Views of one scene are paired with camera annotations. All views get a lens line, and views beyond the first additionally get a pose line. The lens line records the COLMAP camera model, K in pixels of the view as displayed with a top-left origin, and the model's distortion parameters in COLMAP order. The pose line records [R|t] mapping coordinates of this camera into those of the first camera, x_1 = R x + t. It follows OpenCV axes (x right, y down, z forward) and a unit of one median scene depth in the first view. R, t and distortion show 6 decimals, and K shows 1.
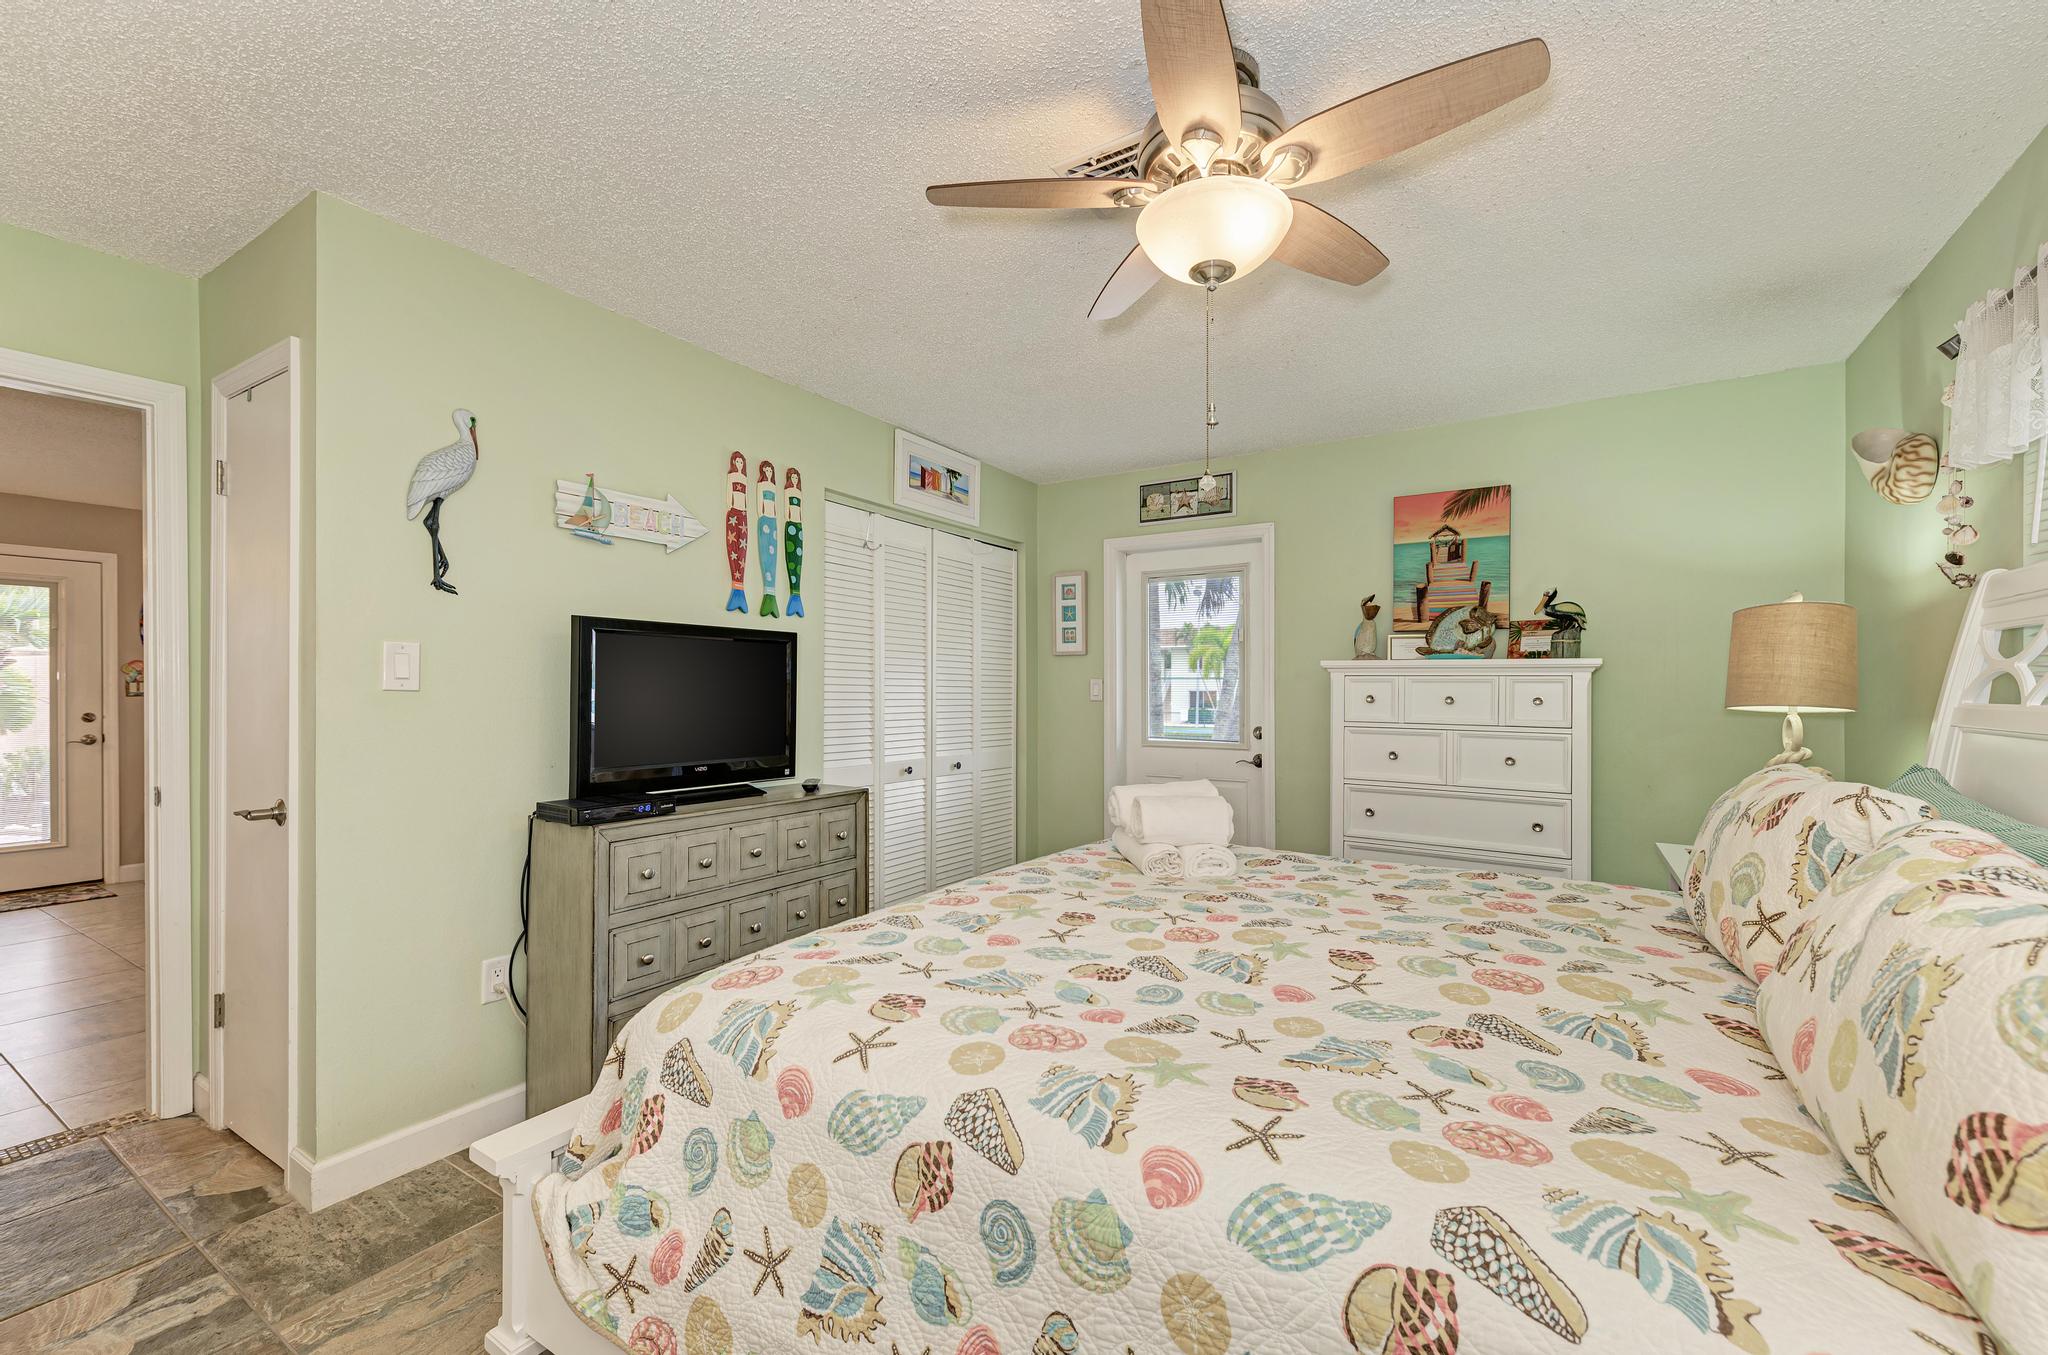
lens RADIAL K [[833.3, 0, 1022.8], [0, 833.3, 685.6], [0, 0, 1]] dist [0.019676, -0.006993]
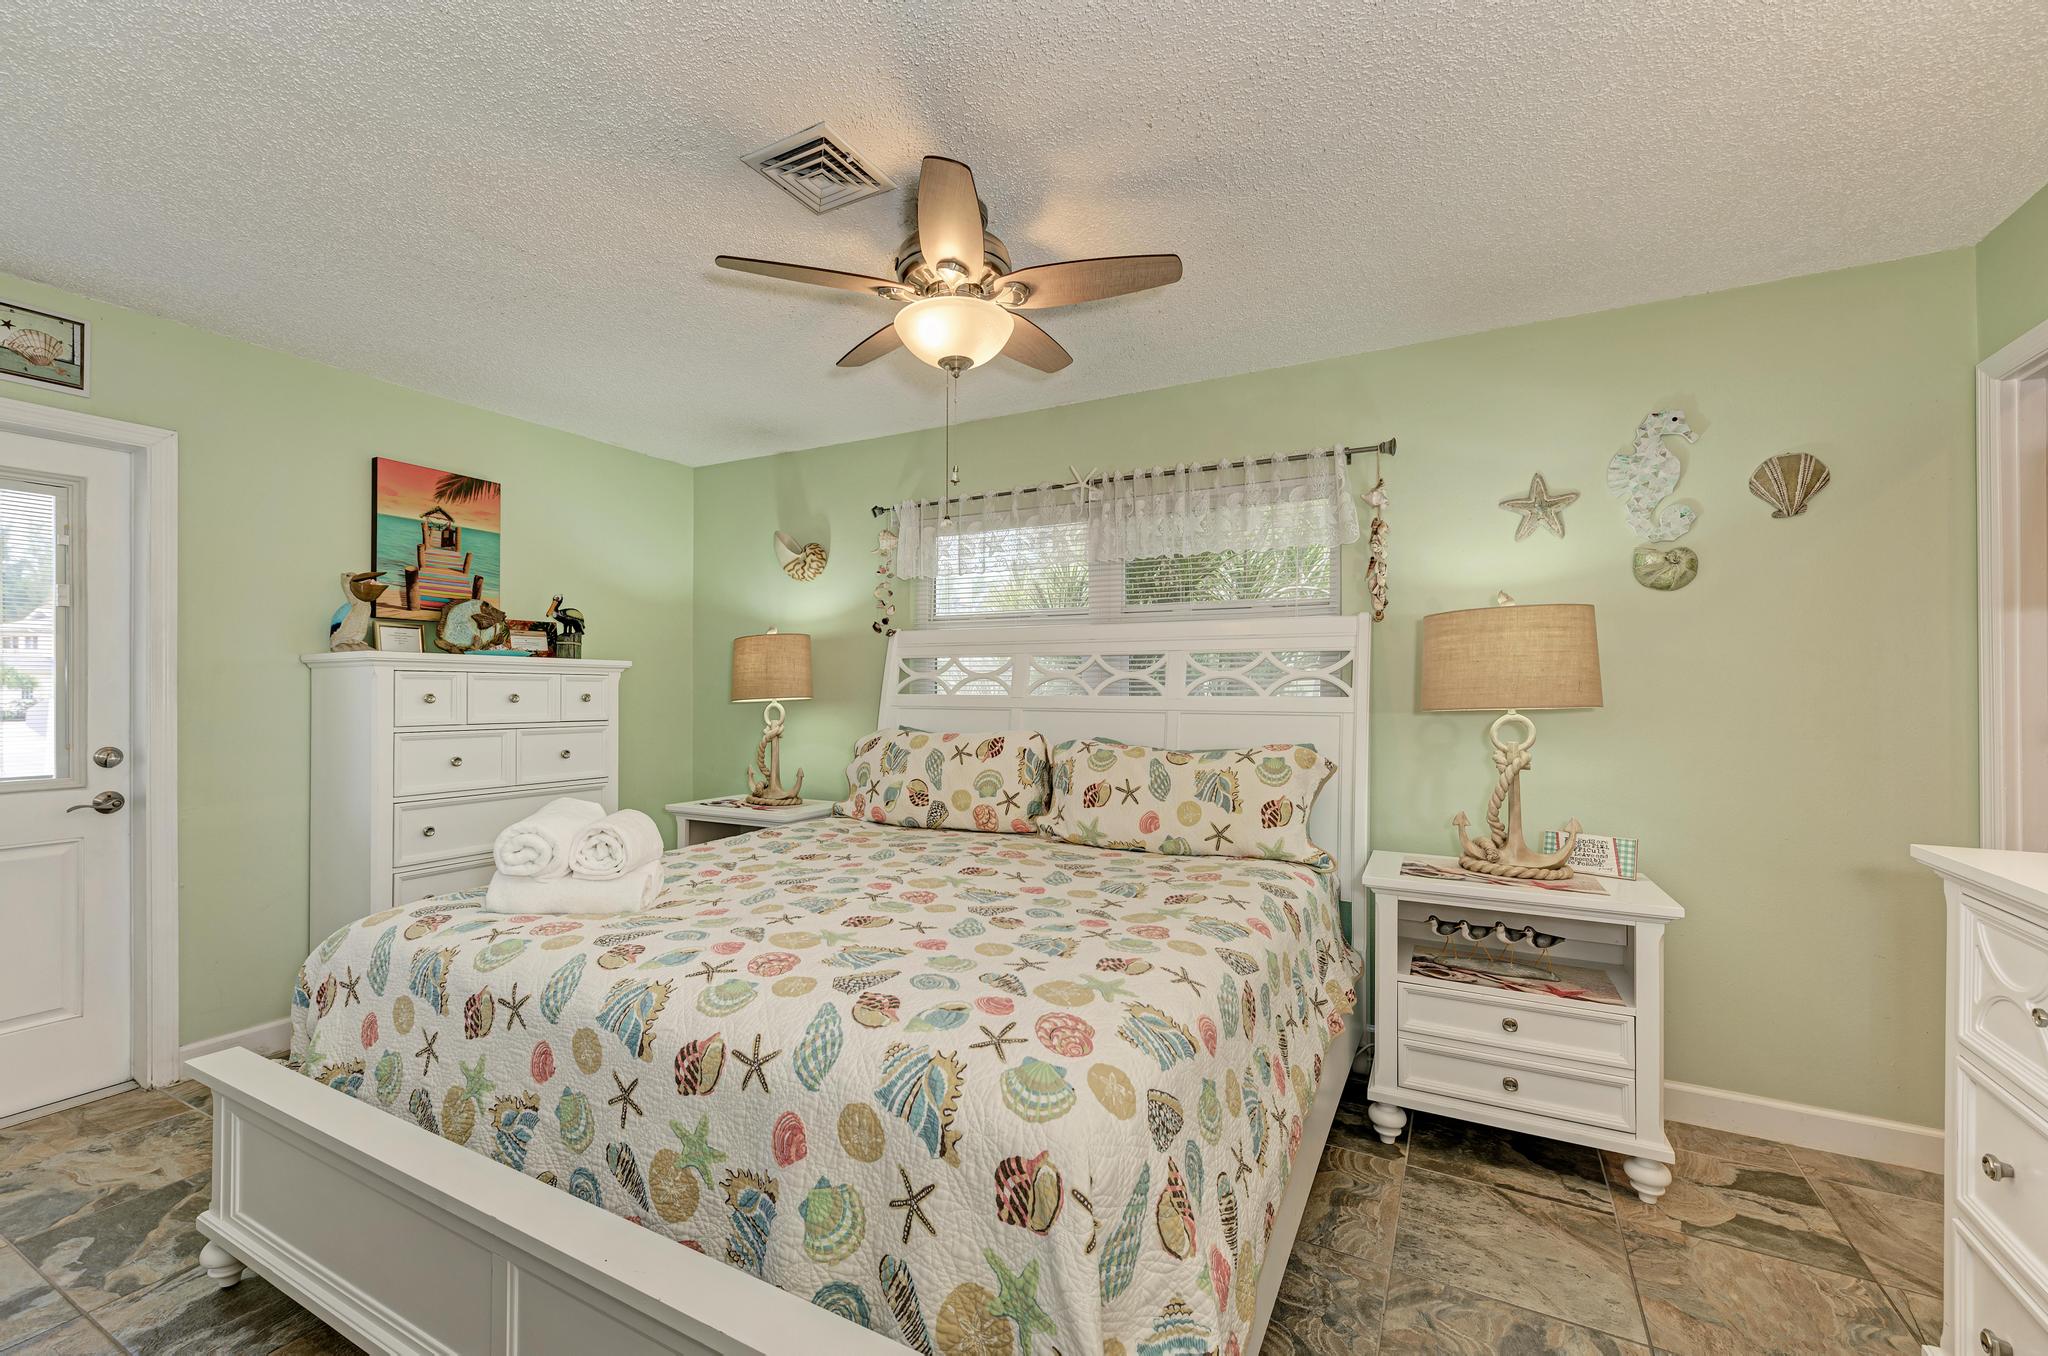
lens RADIAL K [[833.3, 0, 1022.8], [0, 833.3, 686.1], [0, 0, 1]] dist [0.019676, -0.006993]
pose [[-0.069726, -0.003674, 0.997559, -0.469260], [-0.006843, 0.999971, 0.003205, -0.003568], [-0.997543, -0.006603, -0.069749, 0.440184]]
